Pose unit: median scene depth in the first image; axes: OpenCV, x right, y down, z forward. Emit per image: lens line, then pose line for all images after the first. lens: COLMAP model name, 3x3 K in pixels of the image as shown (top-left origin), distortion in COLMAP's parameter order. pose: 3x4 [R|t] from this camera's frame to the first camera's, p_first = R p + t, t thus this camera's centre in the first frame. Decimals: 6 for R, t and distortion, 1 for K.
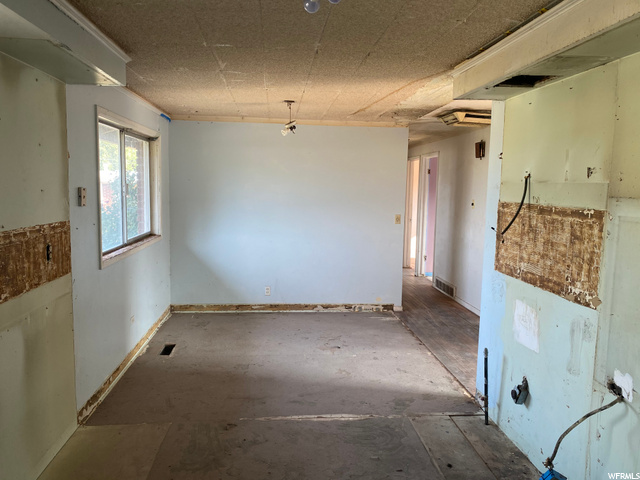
lens RADIAL K [[488.4, 0, 318.6], [0, 488.4, 238.9], [0, 0, 1]] dist [0.048903, -0.036544]
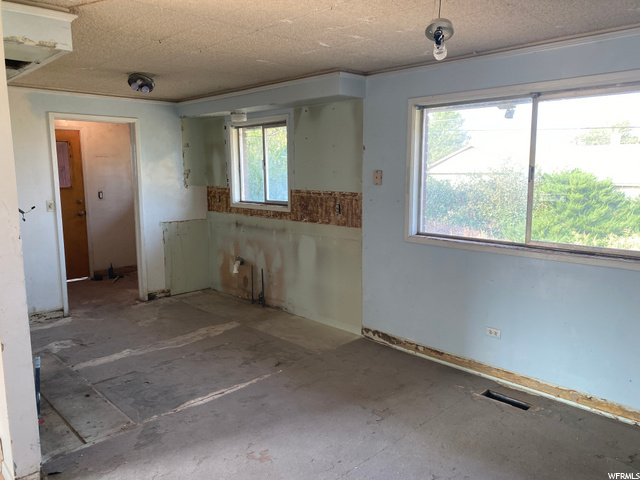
lens RADIAL K [[488.4, 0, 318.0], [0, 488.4, 240.7], [0, 0, 1]] dist [0.048903, -0.036544]
pose [[-0.776172, 0.083769, -0.624932, 0.483520], [-0.075989, 0.971483, 0.224601, -0.202134], [0.625926, 0.221817, -0.747672, 1.907196]]
